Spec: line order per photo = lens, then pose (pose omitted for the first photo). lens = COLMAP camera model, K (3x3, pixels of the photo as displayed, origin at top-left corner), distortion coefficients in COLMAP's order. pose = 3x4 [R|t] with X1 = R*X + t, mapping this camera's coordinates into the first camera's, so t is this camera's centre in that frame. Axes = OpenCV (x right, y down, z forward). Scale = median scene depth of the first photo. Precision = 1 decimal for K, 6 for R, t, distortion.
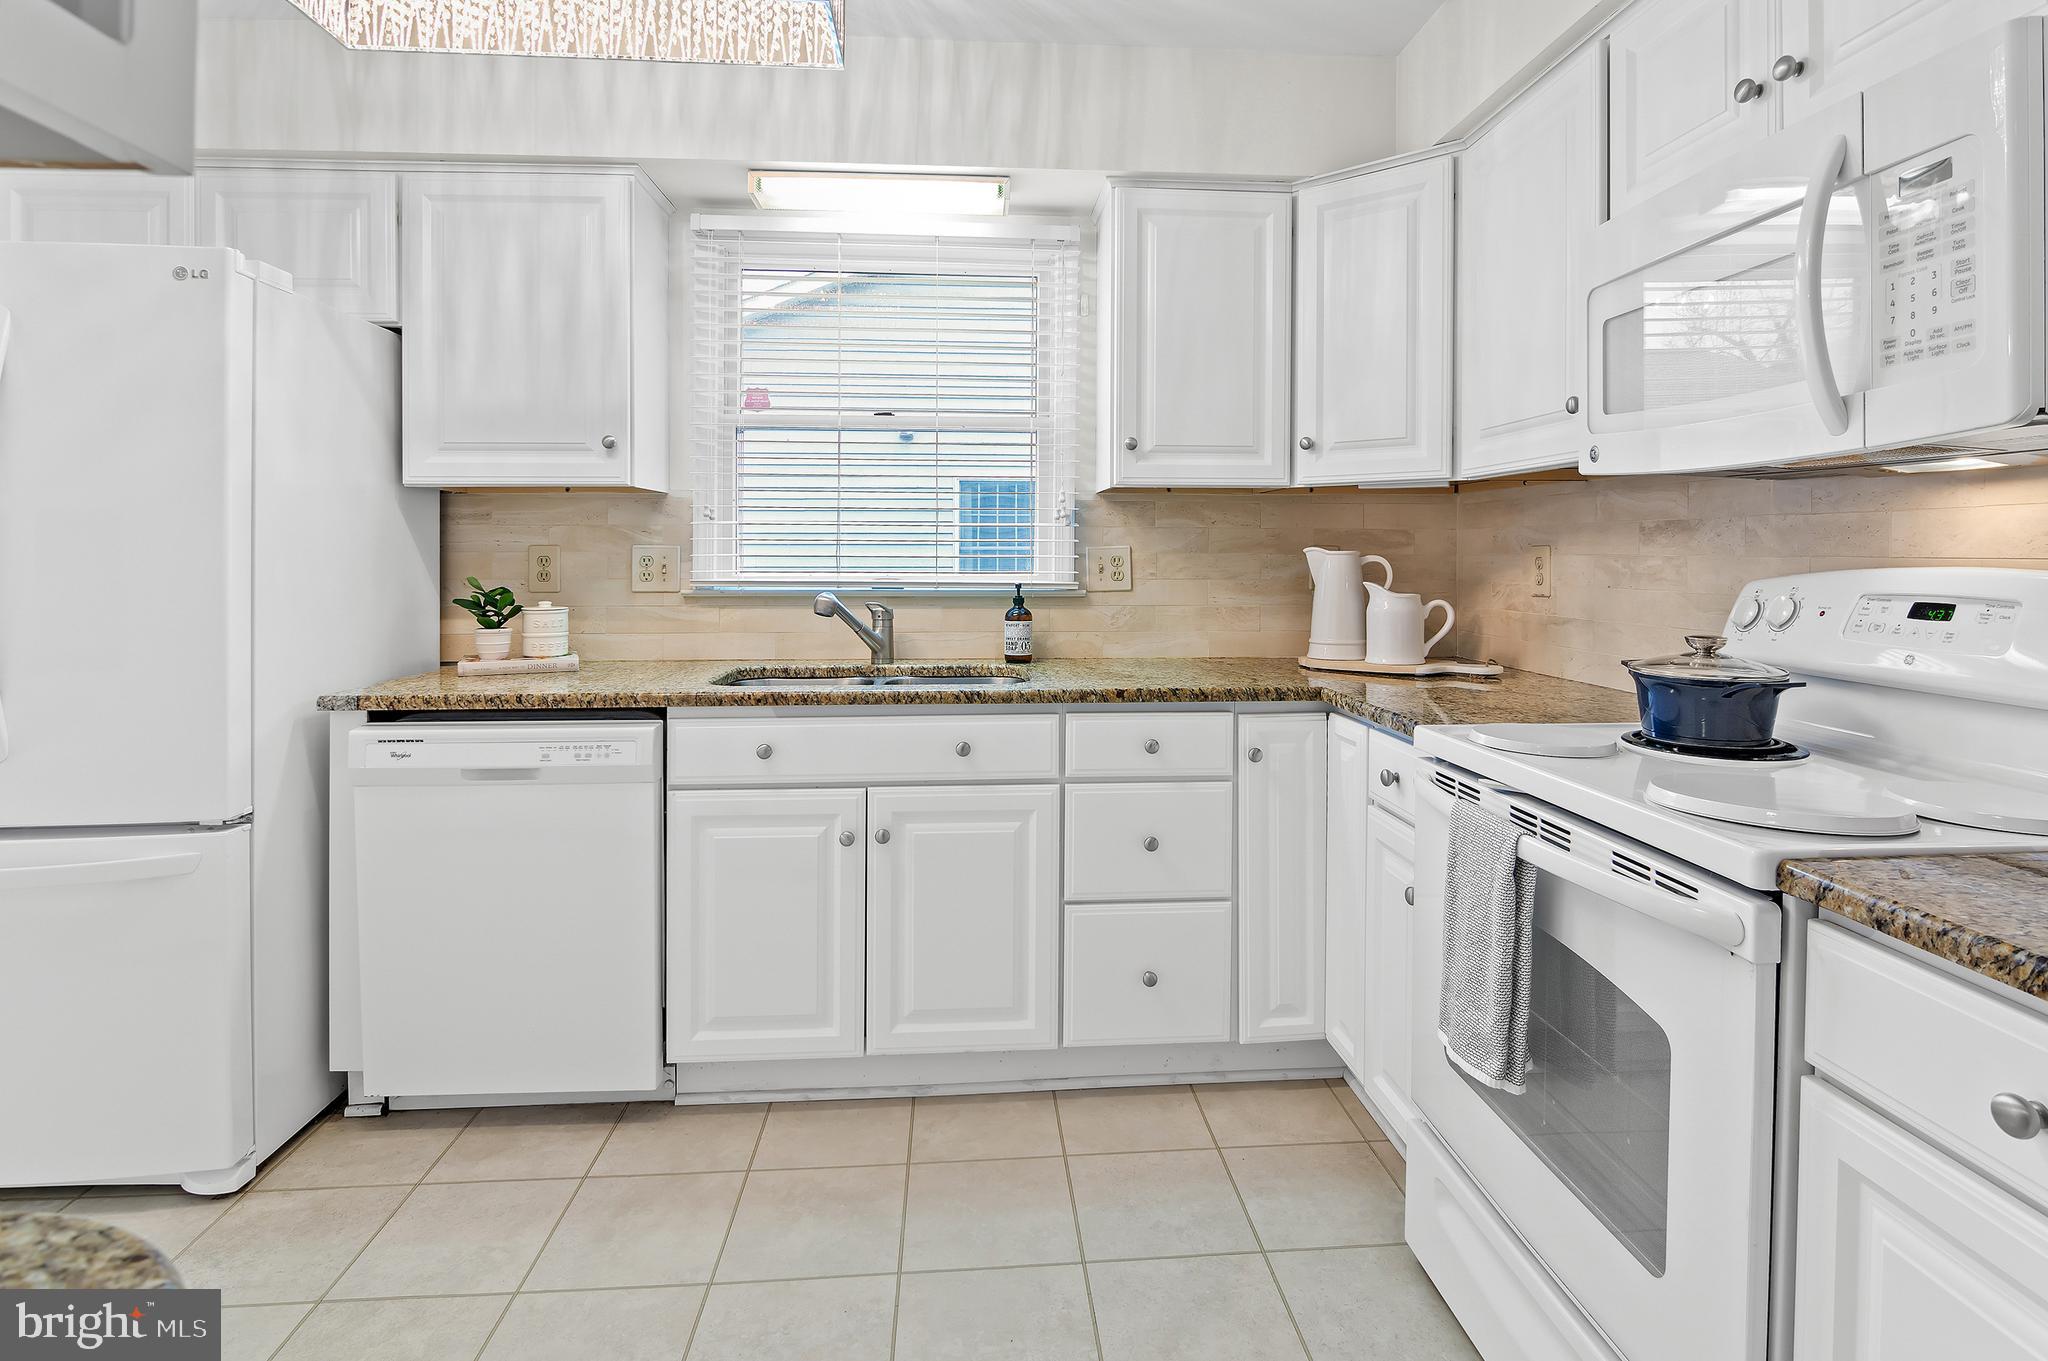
lens RADIAL K [[1032.6, 0, 1026.9], [0, 1032.6, 549.2], [0, 0, 1]] dist [-0.007666, -0.001223]
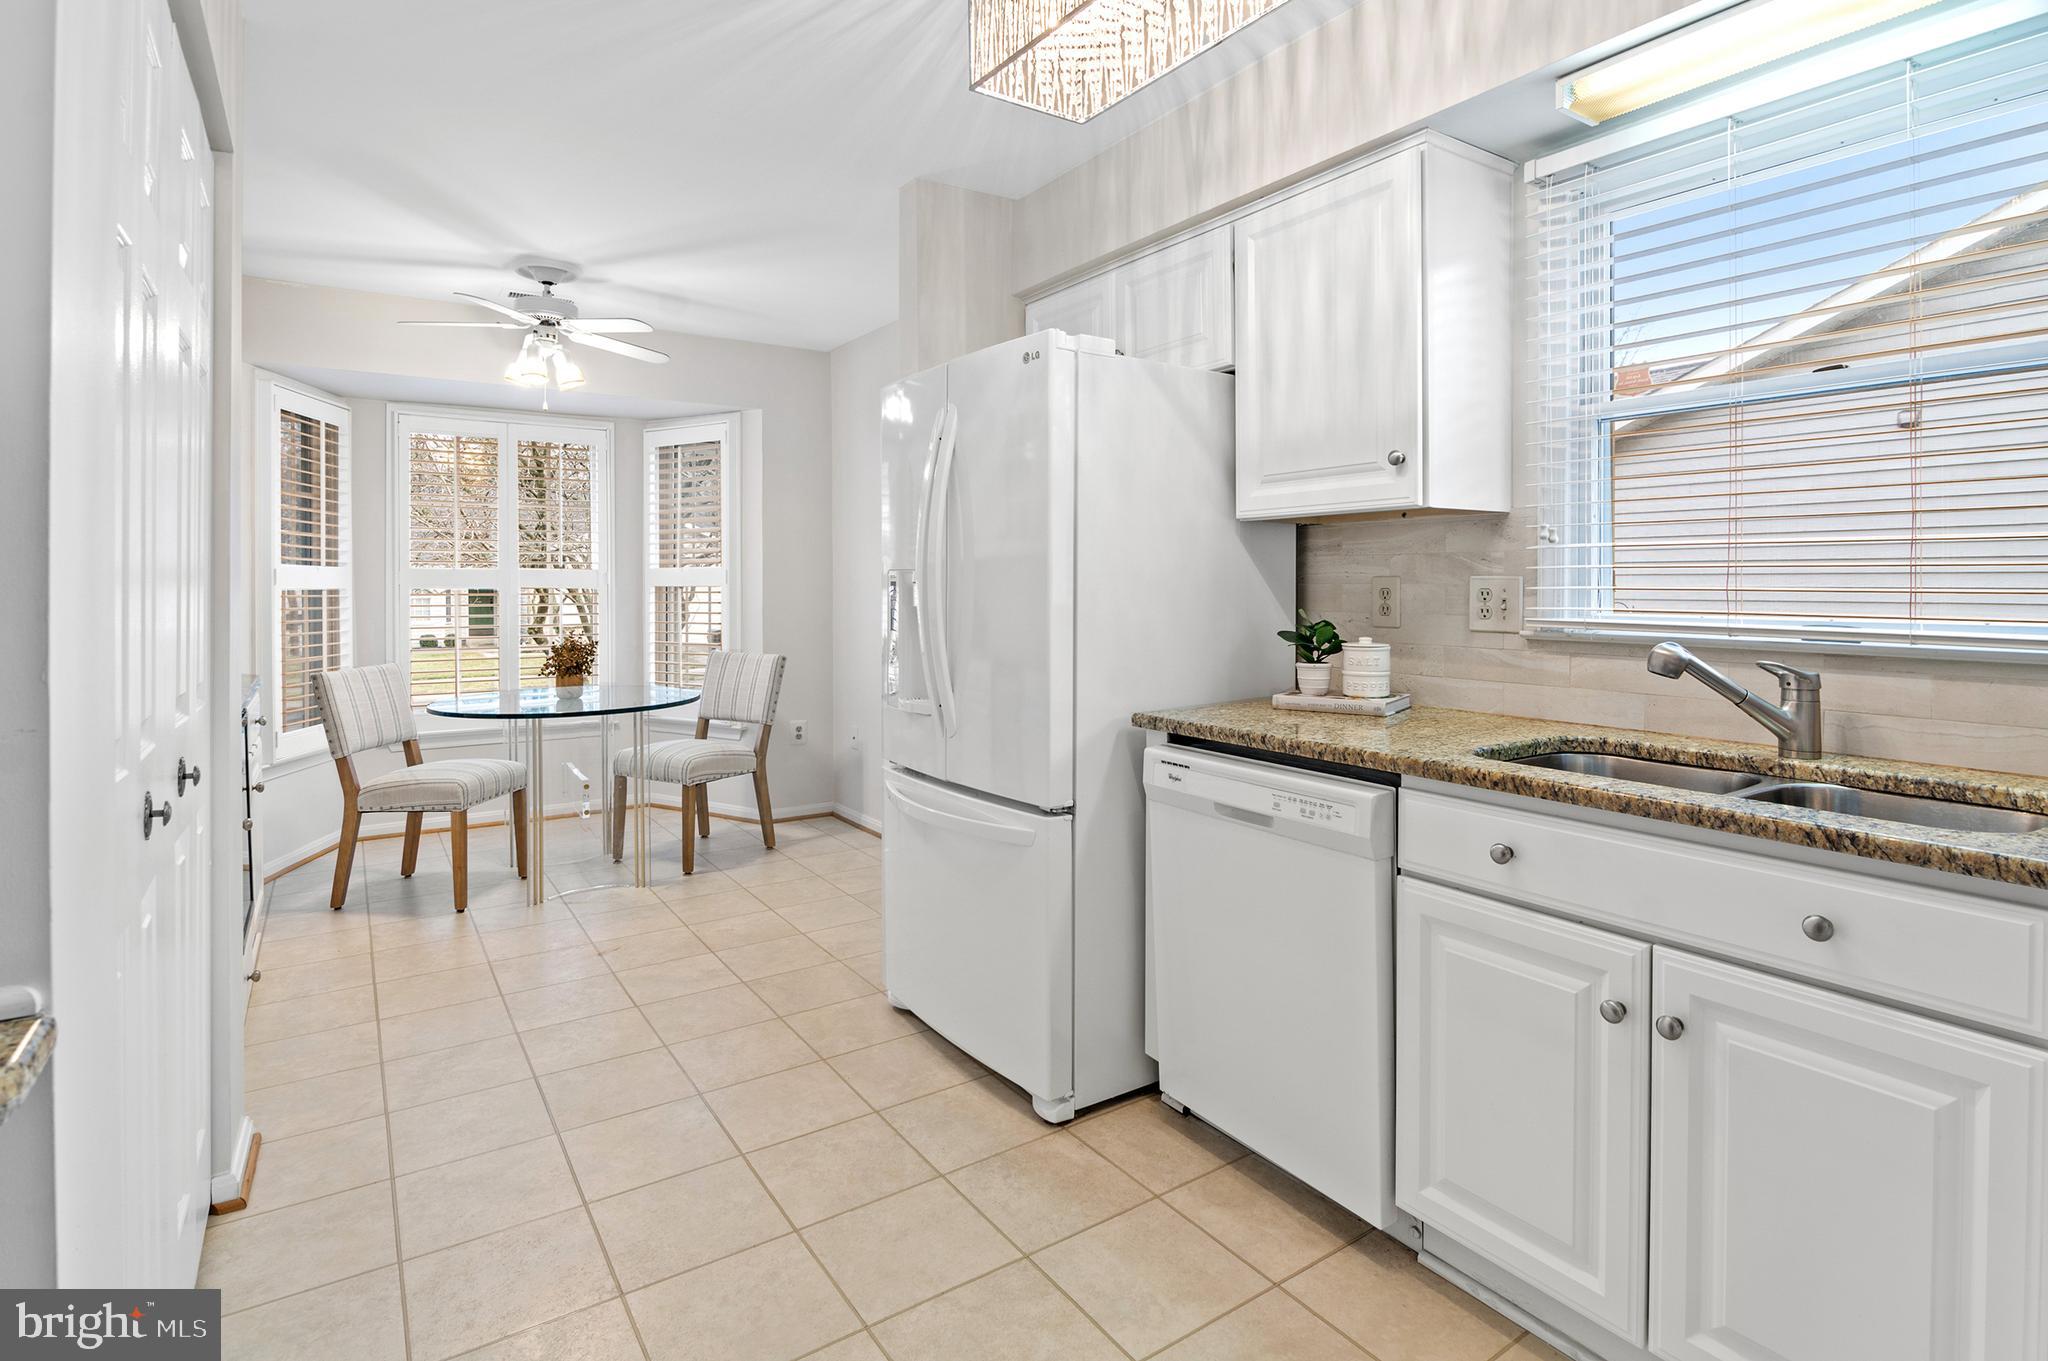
lens RADIAL K [[1018.5, 0, 1040.1], [0, 1018.5, 580.2], [0, 0, 1]] dist [-0.004889, -0.001158]
pose [[0.507252, -0.002544, -0.861794, 0.204237], [0.002777, 0.999995, -0.001317, -0.000180], [0.861793, -0.001725, 0.507257, 0.338277]]
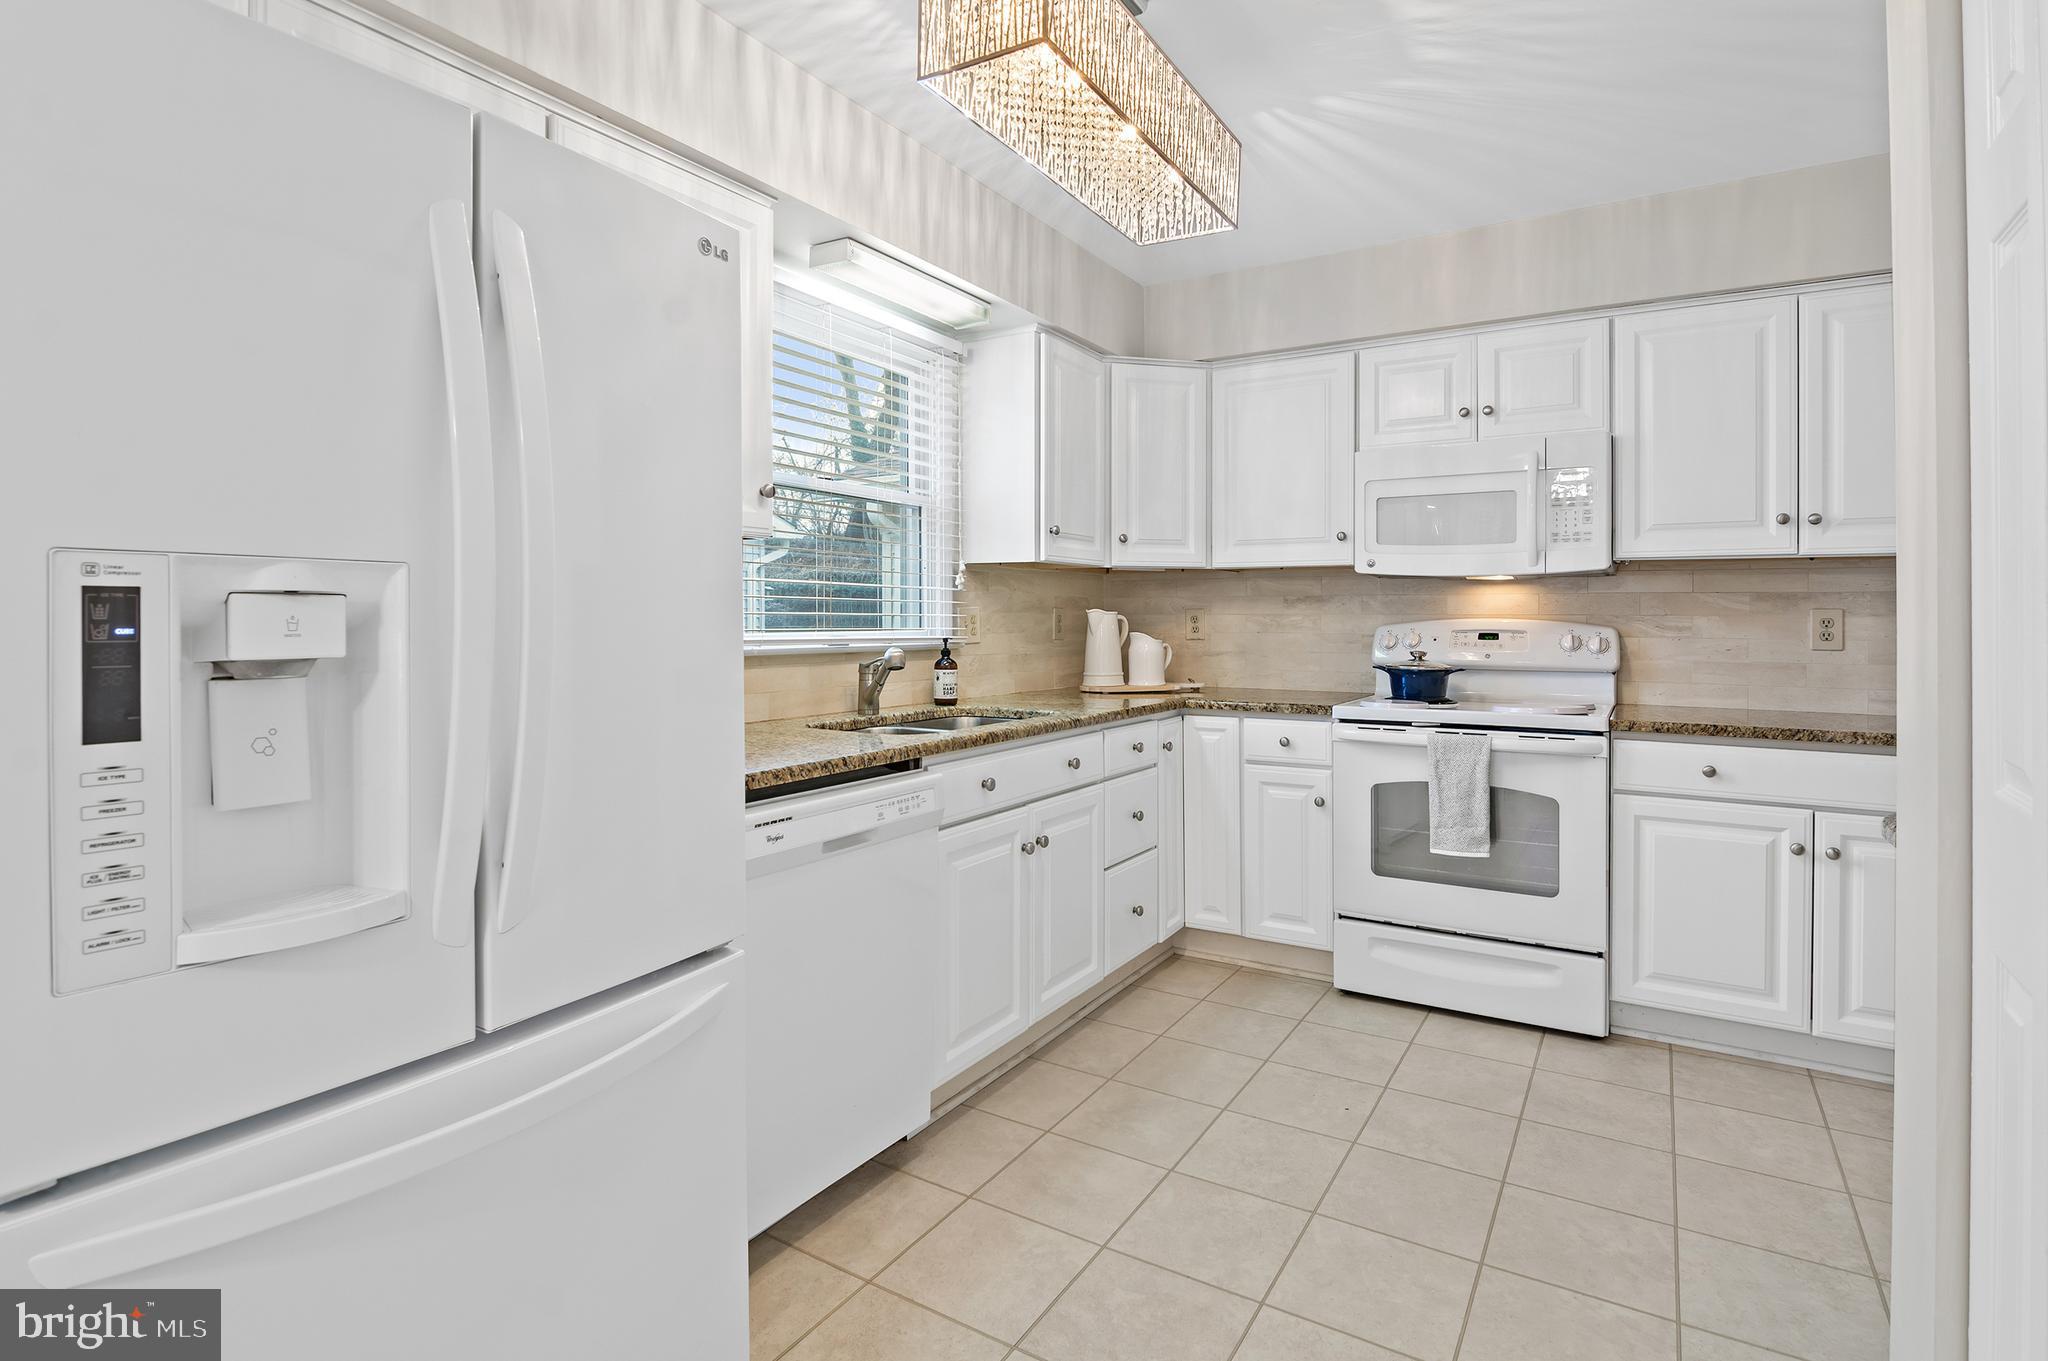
lens RADIAL K [[1022.8, 0, 1037.0], [0, 1022.8, 604.7], [0, 0, 1]] dist [-0.005031, -0.001925]
pose [[0.579017, 0.010882, 0.815243, -1.129572], [-0.003536, 0.999935, -0.010836, 0.009460], [-0.815308, 0.003391, 0.579018, 0.296733]]
